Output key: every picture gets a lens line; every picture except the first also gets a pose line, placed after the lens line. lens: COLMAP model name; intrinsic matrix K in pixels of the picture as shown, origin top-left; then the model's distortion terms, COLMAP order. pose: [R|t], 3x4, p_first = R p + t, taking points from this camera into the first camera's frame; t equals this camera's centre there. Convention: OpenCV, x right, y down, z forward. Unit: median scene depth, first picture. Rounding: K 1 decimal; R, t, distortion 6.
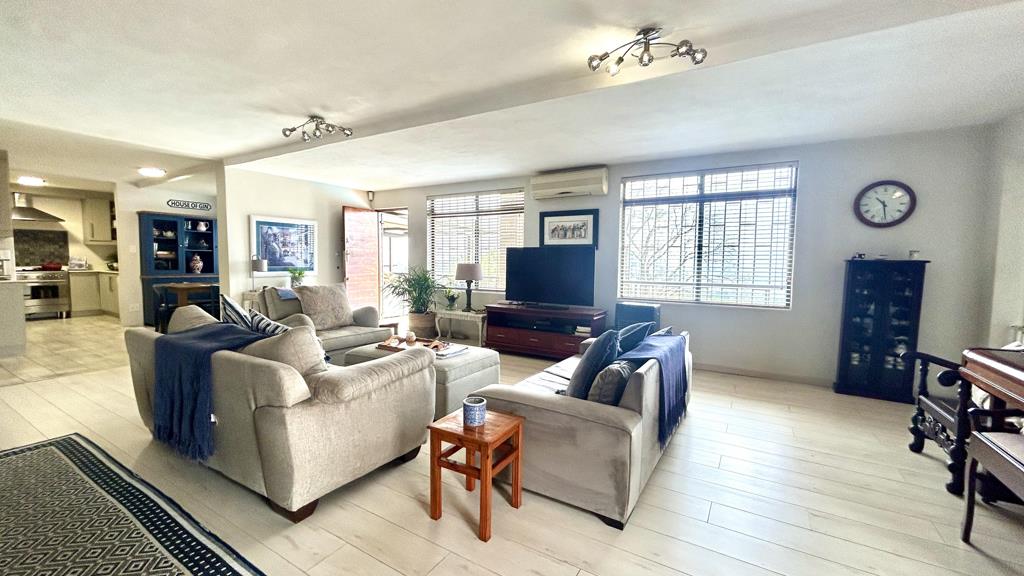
lens RADIAL K [[408.5, 0, 510.0], [0, 408.5, 281.8], [0, 0, 1]] dist [0.000133, 0.000022]
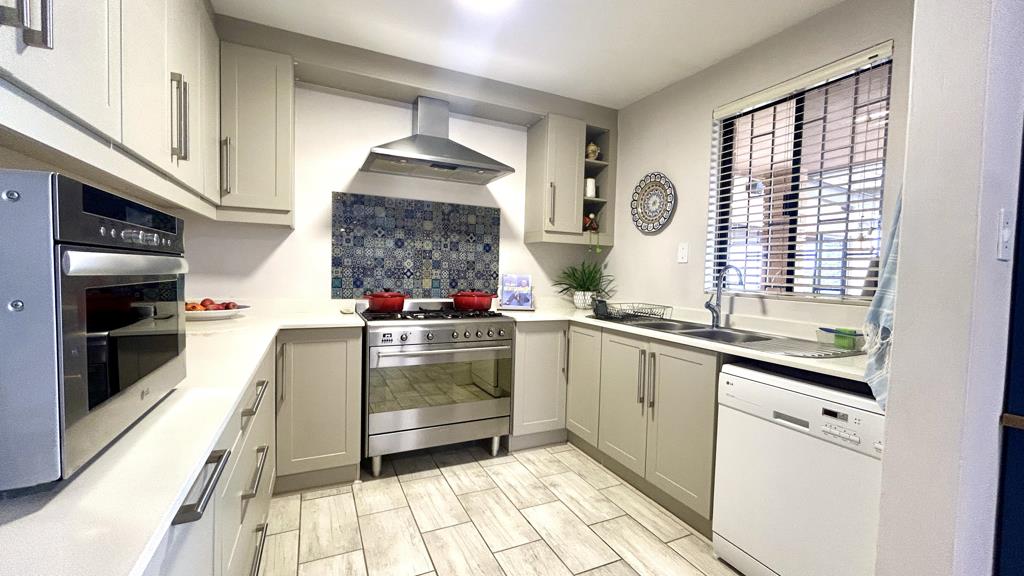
lens RADIAL K [[408.5, 0, 508.7], [0, 408.5, 288.4], [0, 0, 1]] dist [0.000133, 0.000022]
pose [[0.841002, 0.040641, -0.539503, -1.002082], [-0.056079, 0.998352, -0.012212, -0.051531], [0.538117, 0.040525, 0.841895, 0.791140]]
